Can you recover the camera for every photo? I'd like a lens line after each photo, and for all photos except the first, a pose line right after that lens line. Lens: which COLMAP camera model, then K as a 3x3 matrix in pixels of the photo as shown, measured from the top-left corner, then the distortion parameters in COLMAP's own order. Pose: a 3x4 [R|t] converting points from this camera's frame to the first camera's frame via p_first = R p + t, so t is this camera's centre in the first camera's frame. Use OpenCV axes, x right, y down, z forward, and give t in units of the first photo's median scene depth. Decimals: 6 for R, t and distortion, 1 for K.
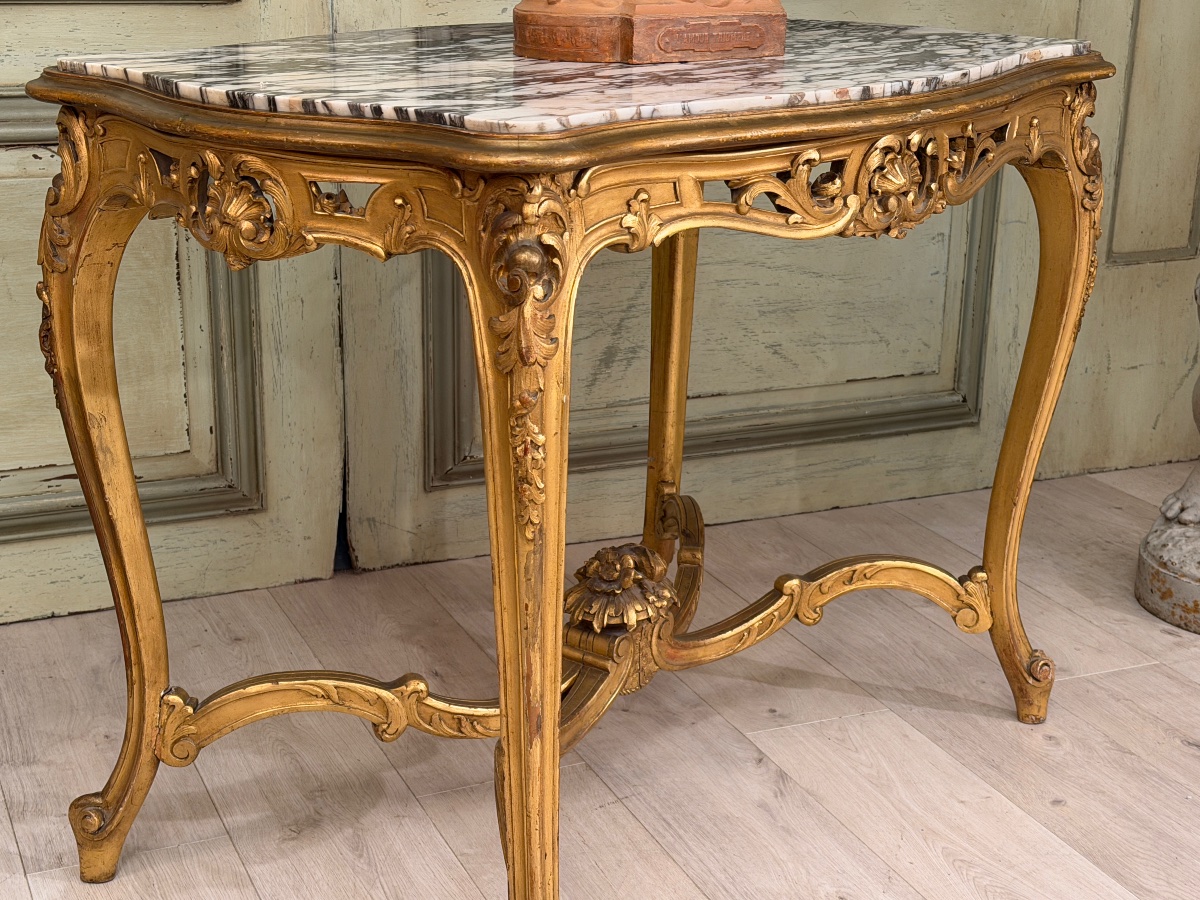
lens RADIAL K [[1857.0, 0, 604.6], [0, 1857.0, 461.7], [0, 0, 1]] dist [0.140608, 0.000000]
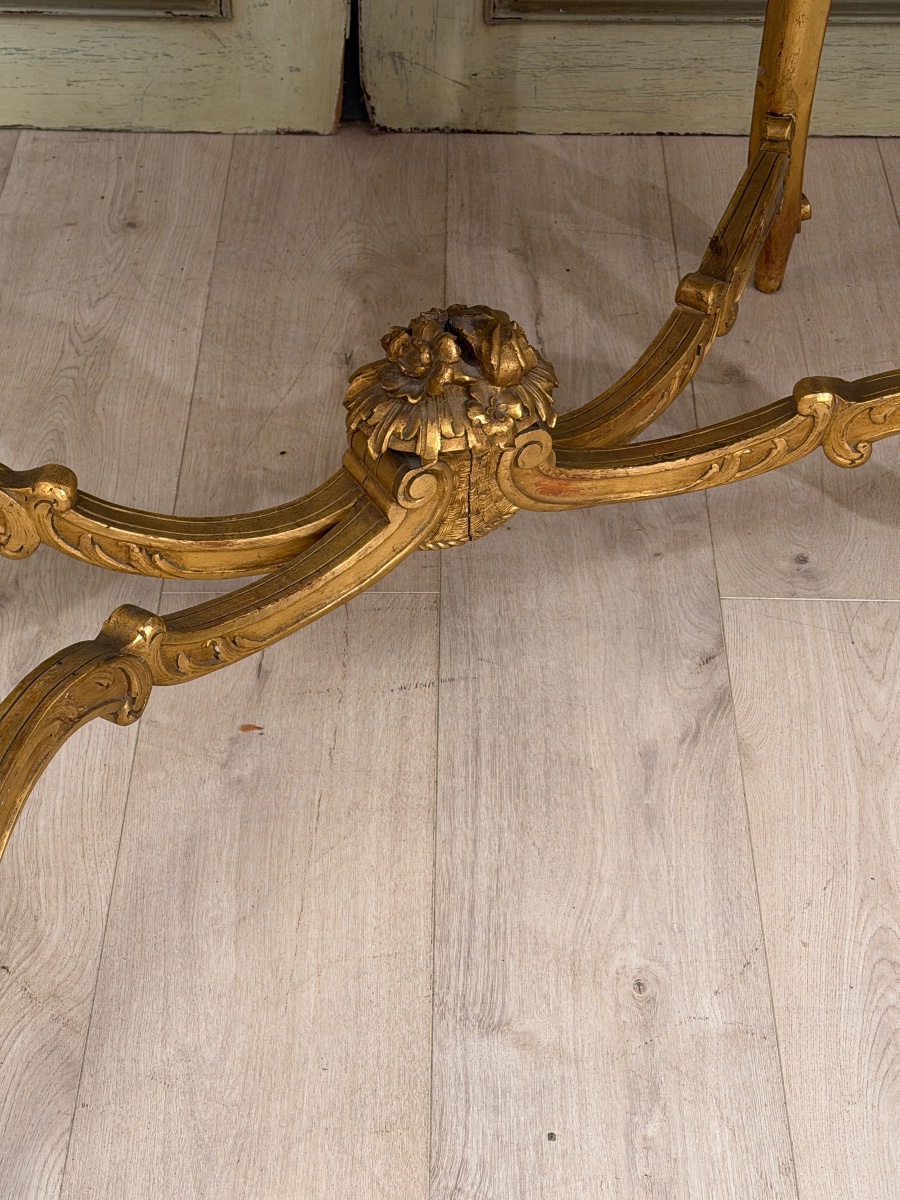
lens RADIAL K [[2203.6, 0, 447.3], [0, 2203.6, 611.1], [0, 0, 1]] dist [0.134488, 0.000000]
pose [[0.911775, 0.263802, -0.314762, 0.249070], [-0.118882, 0.903142, 0.412556, -0.155458], [0.393108, -0.338739, 0.854823, 0.382566]]
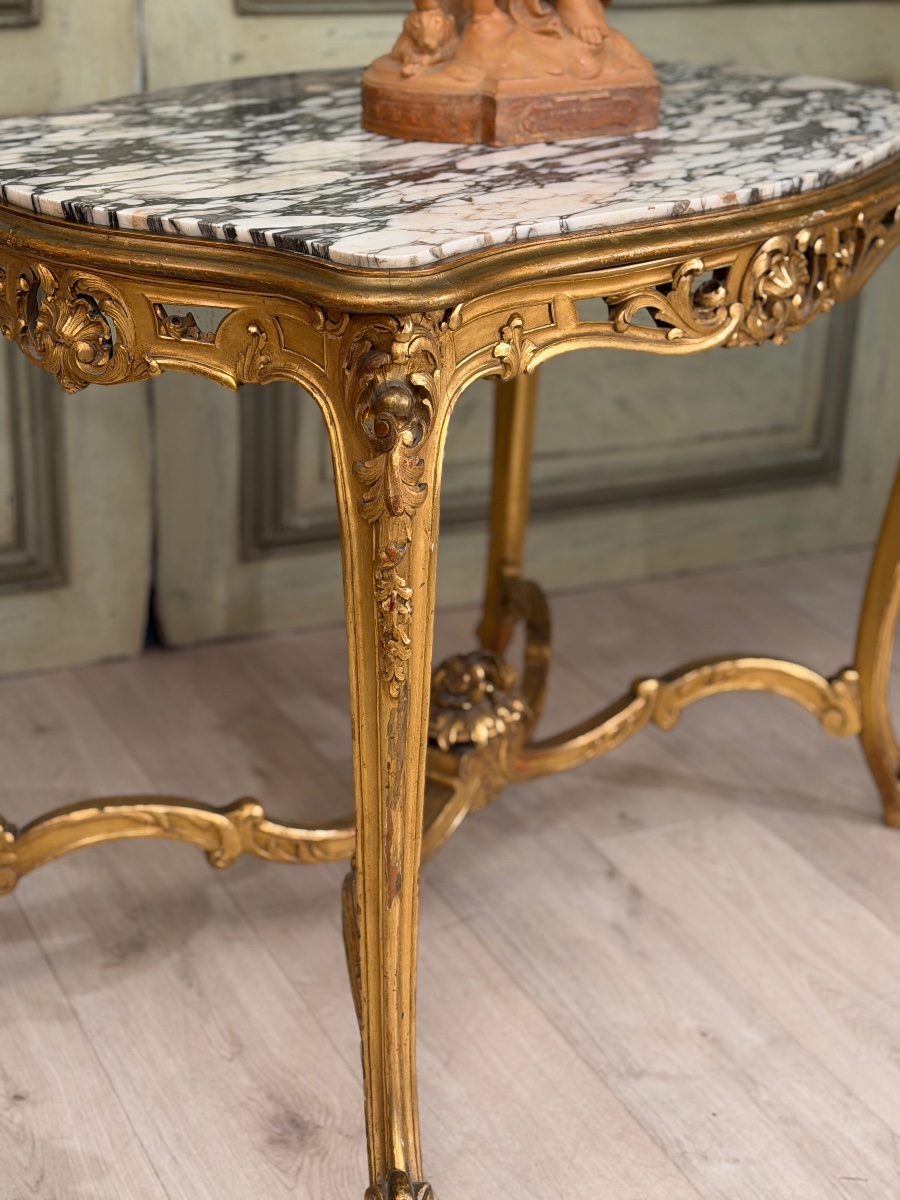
lens RADIAL K [[2050.0, 0, 442.8], [0, 2050.0, 599.4], [0, 0, 1]] dist [0.140566, 0.000000]
pose [[0.999702, 0.005157, 0.023855, -0.028913], [-0.007022, 0.996869, 0.078763, -0.062811], [-0.023375, -0.078907, 0.996608, -0.016633]]
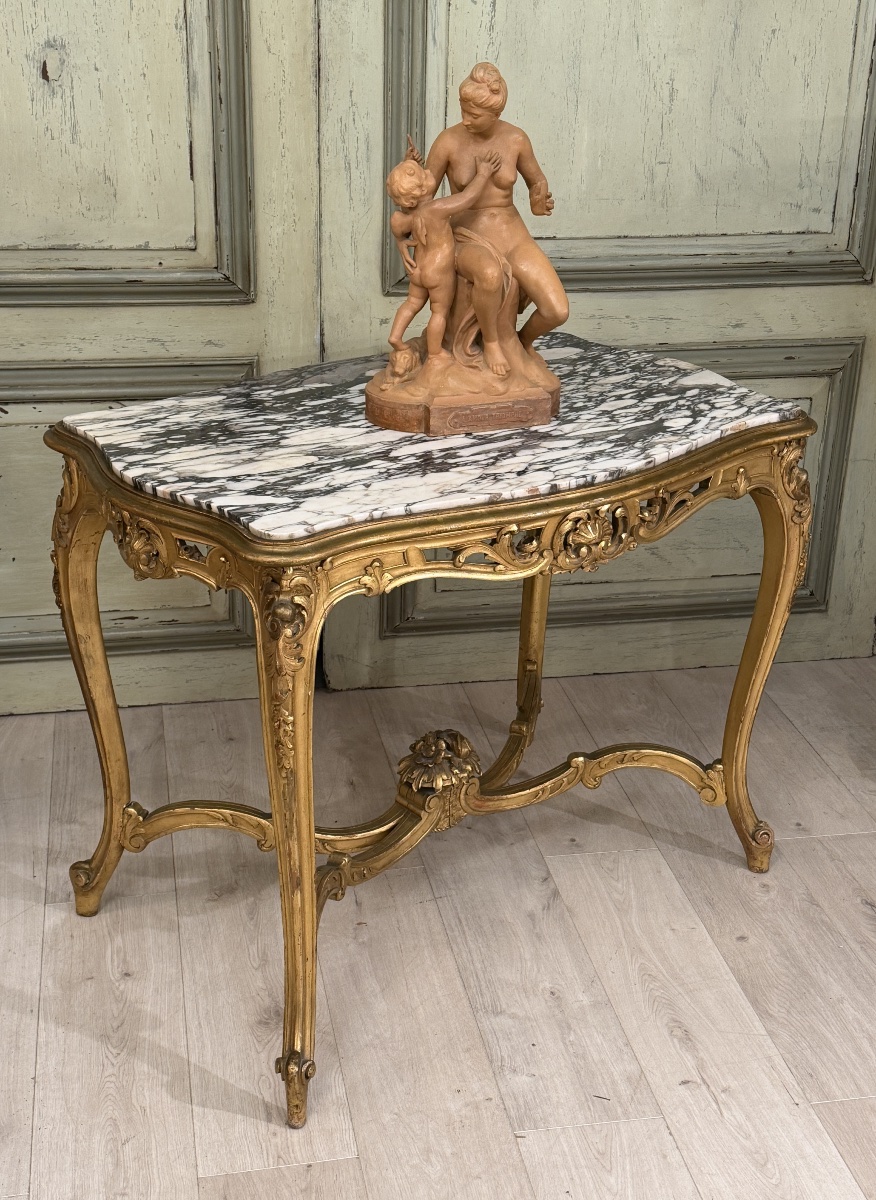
lens RADIAL K [[1623.1, 0, 439.3], [0, 1623.1, 596.9], [0, 0, 1]] dist [0.132479, 0.000000]
pose [[0.975765, 0.089461, -0.199696, 0.254518], [-0.071656, 0.992925, 0.094686, -0.181953], [0.206754, -0.078081, 0.975272, -0.237403]]
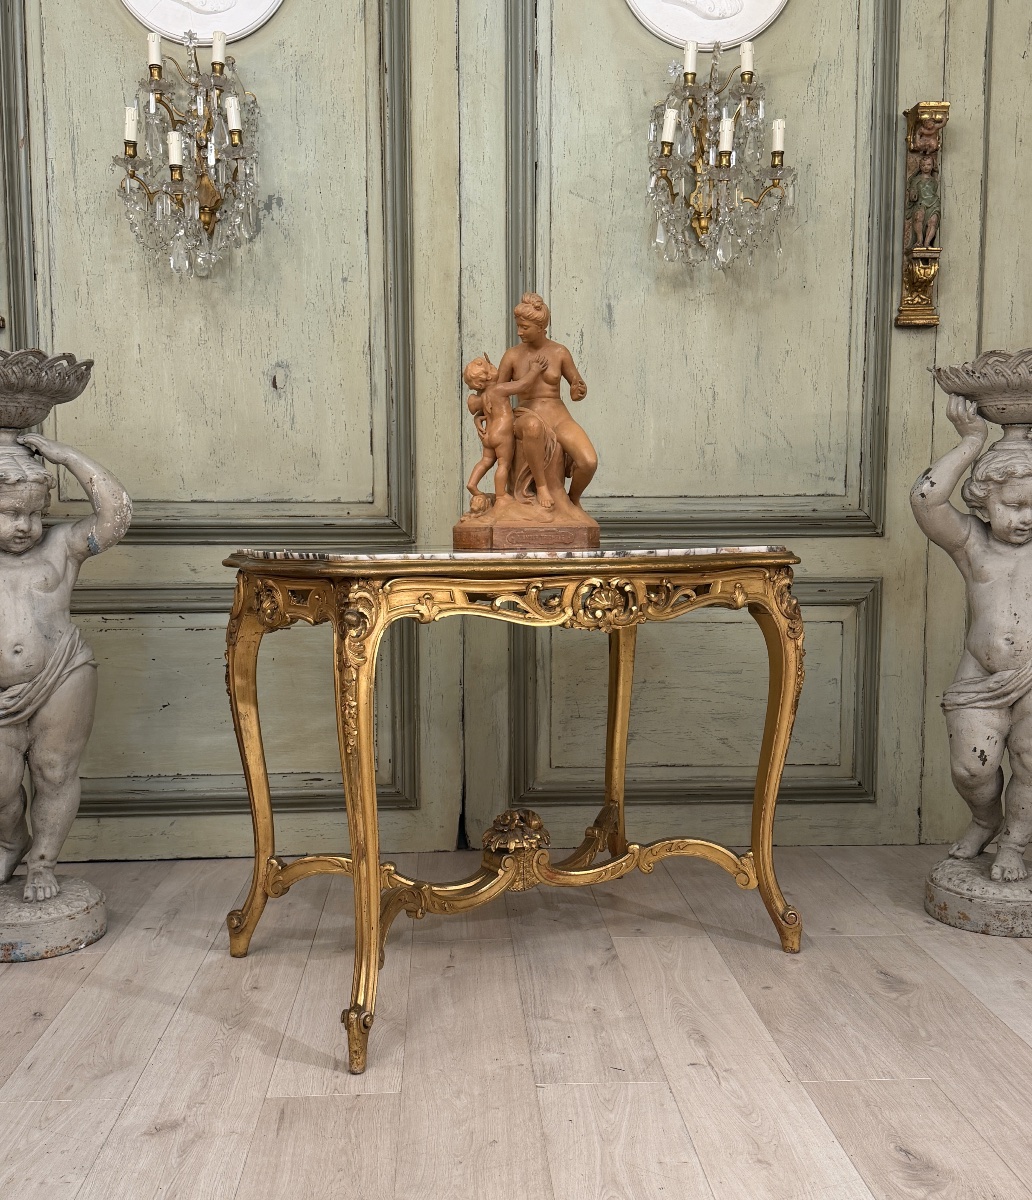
lens RADIAL K [[1219.5, 0, 503.2], [0, 1219.5, 638.4], [0, 0, 1]] dist [0.120038, 0.000000]
pose [[0.934222, 0.012347, -0.356478, 0.430521], [-0.087456, 0.976824, -0.195361, 0.119515], [0.345804, 0.213687, 0.913651, -0.153800]]
